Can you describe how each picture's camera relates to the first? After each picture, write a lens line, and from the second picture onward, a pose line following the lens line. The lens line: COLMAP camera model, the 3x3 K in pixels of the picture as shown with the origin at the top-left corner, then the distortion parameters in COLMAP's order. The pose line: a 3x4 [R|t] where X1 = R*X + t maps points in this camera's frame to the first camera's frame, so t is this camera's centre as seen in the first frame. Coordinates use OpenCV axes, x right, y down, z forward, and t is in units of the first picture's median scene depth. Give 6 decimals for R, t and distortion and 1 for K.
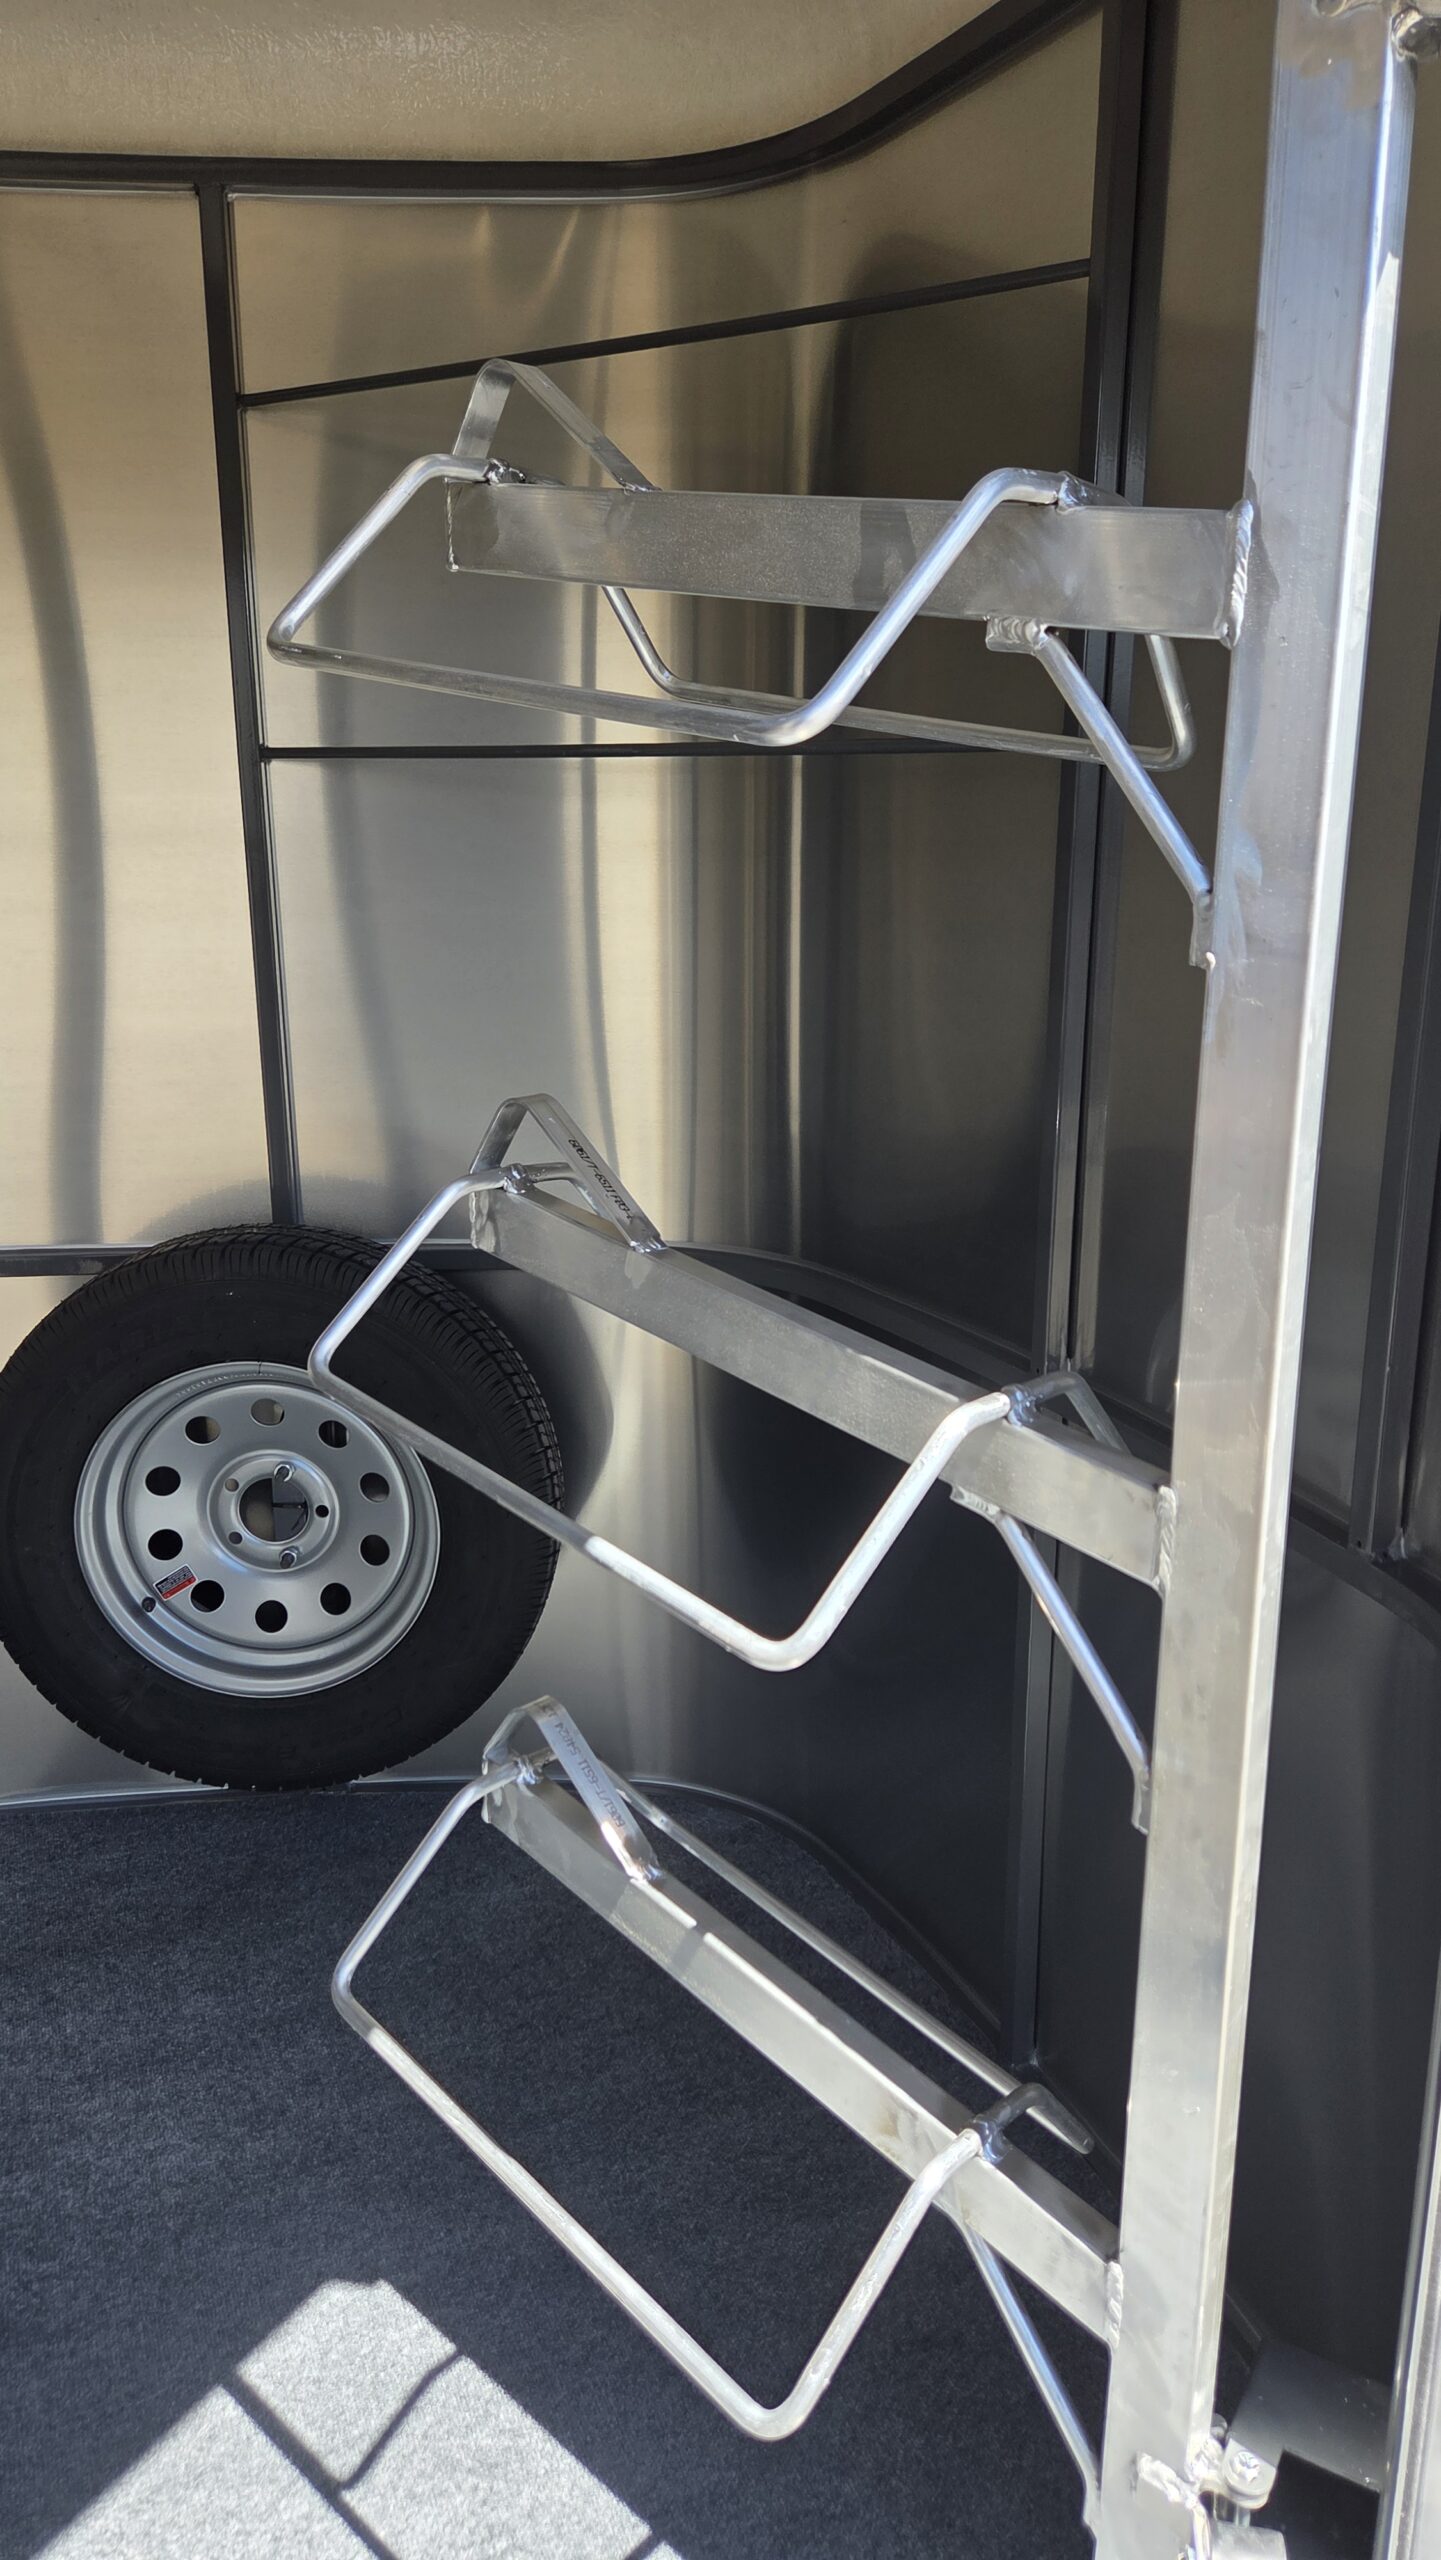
lens RADIAL K [[1805.6, 0, 814.3], [0, 1805.6, 1276.3], [0, 0, 1]] dist [0.073468, -0.069721]
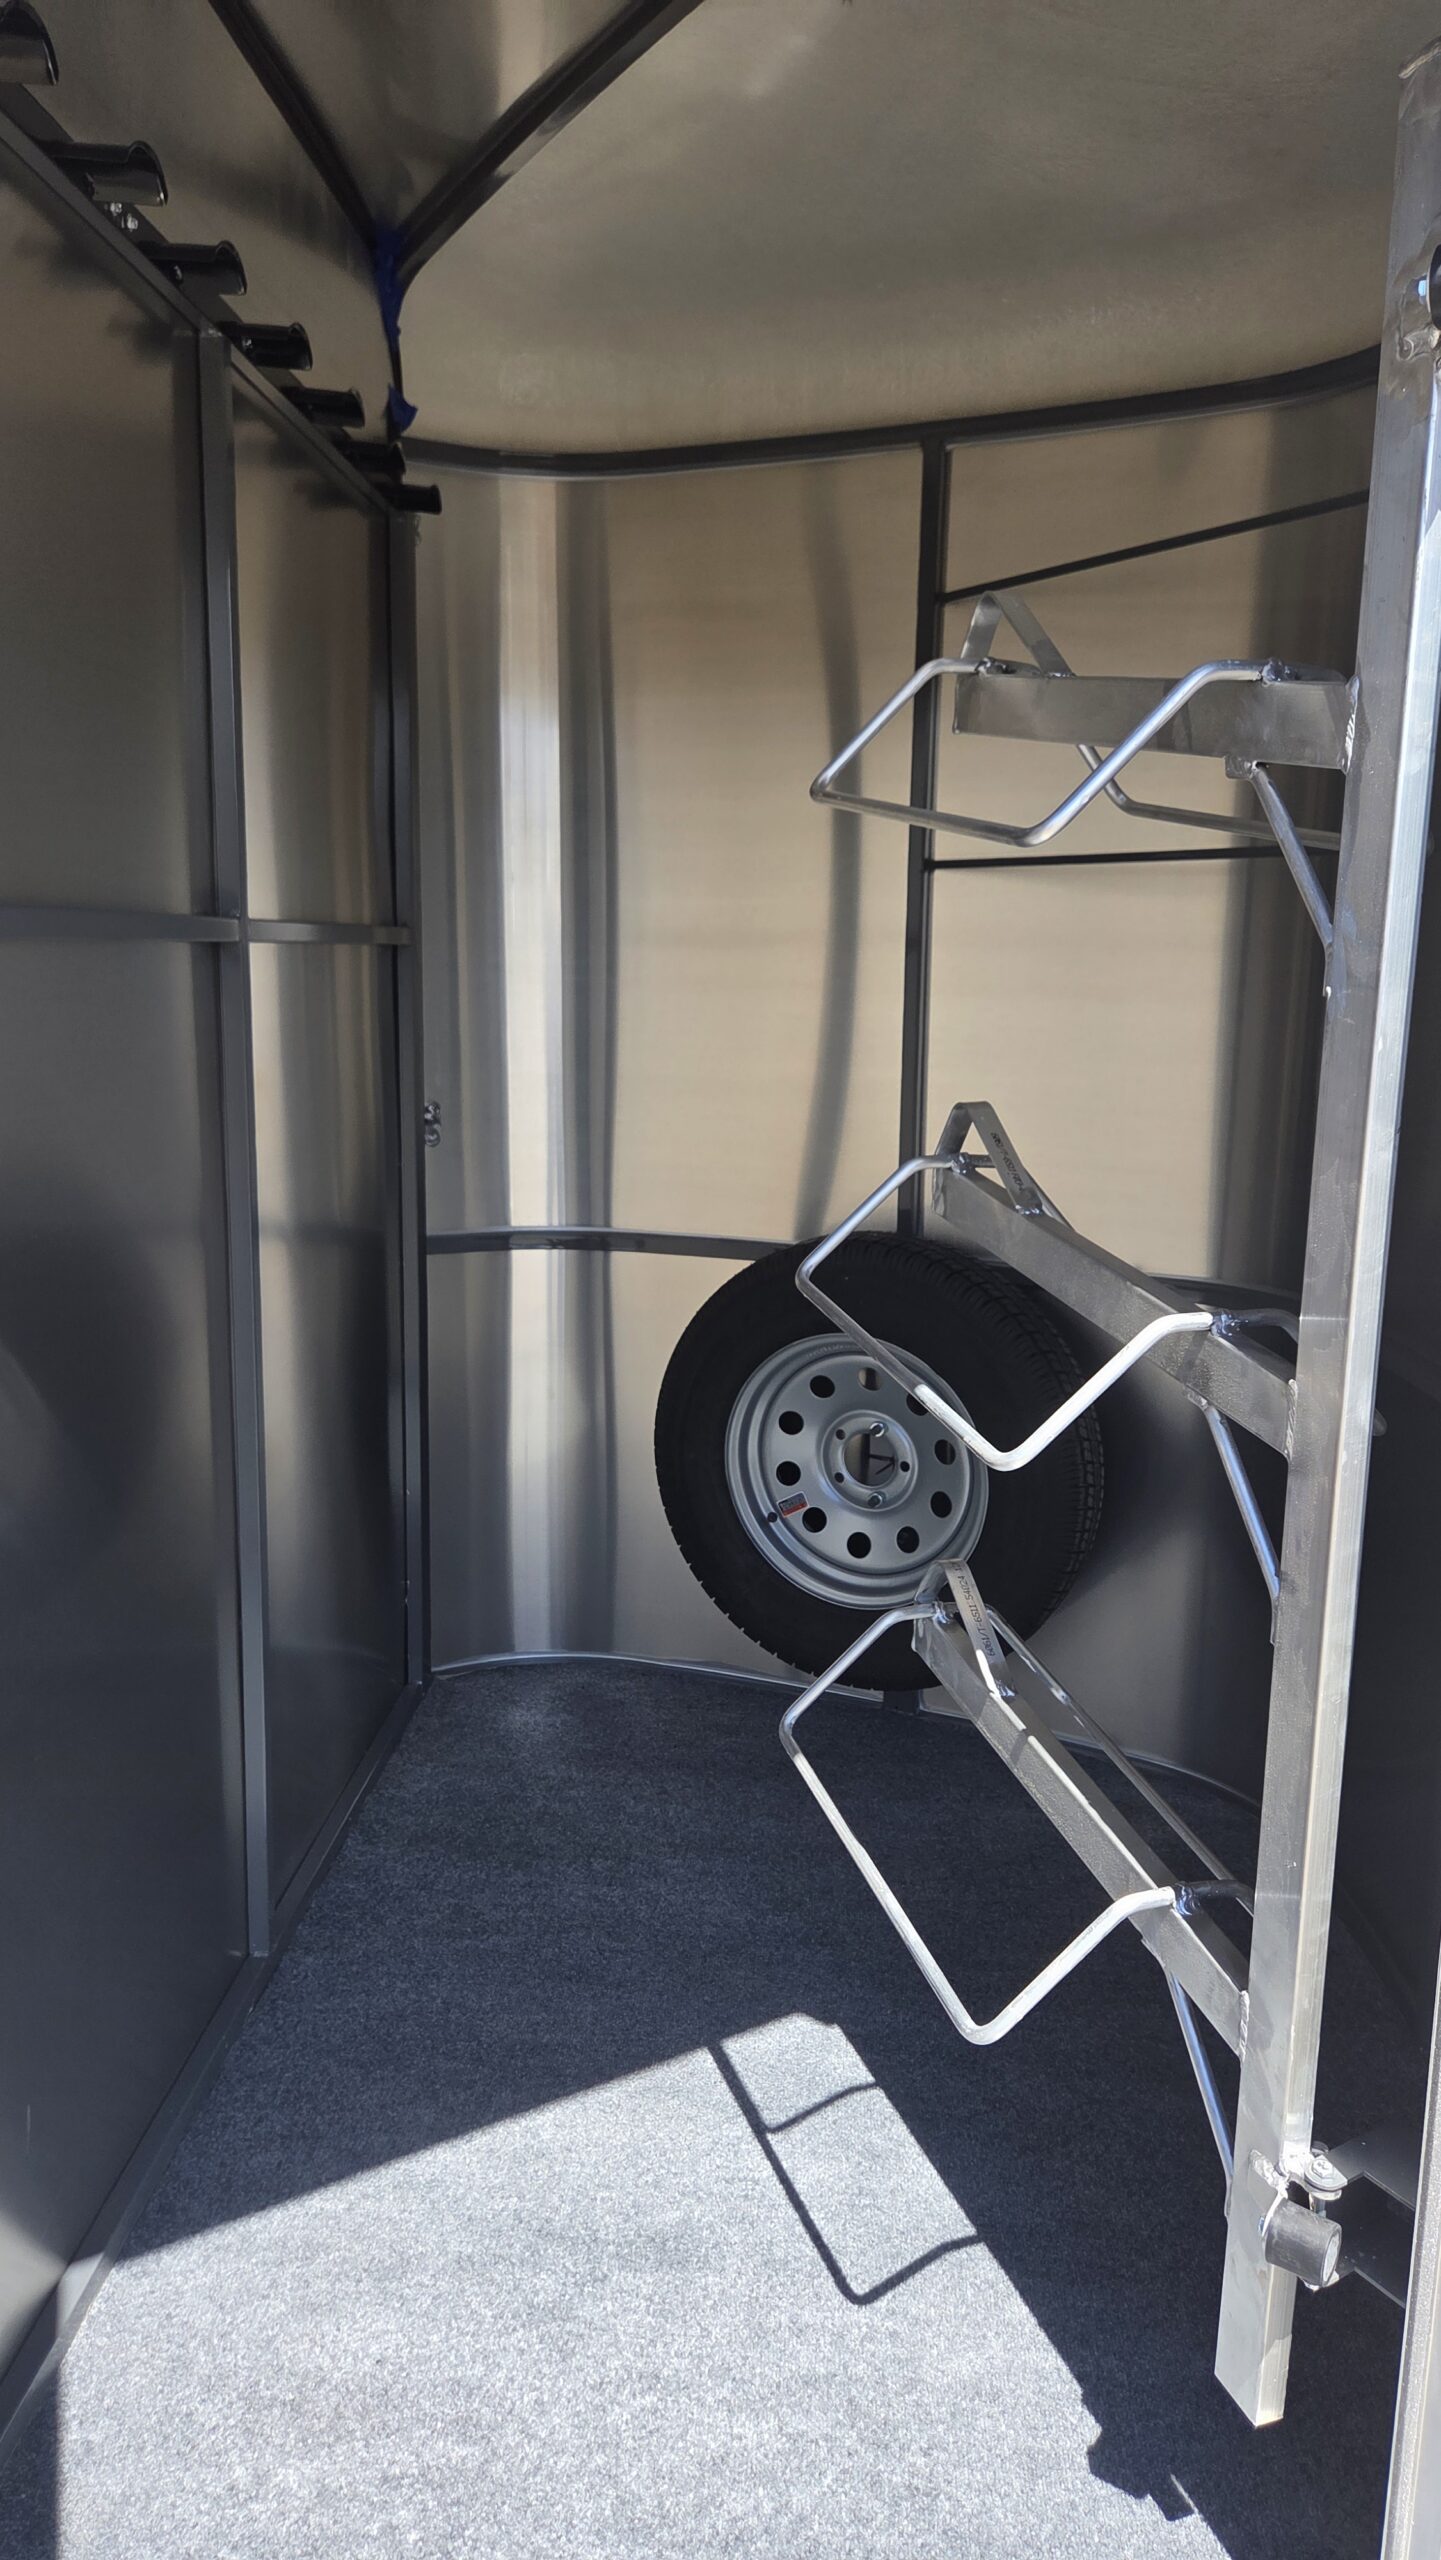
lens RADIAL K [[1805.6, 0, 729.7], [0, 1805.6, 1280.2], [0, 0, 1]] dist [0.073468, -0.069721]
pose [[0.885590, 0.094721, -0.454706, 0.265076], [-0.120990, 0.992232, -0.028948, 0.081448], [0.448432, 0.080651, 0.890171, -0.251894]]
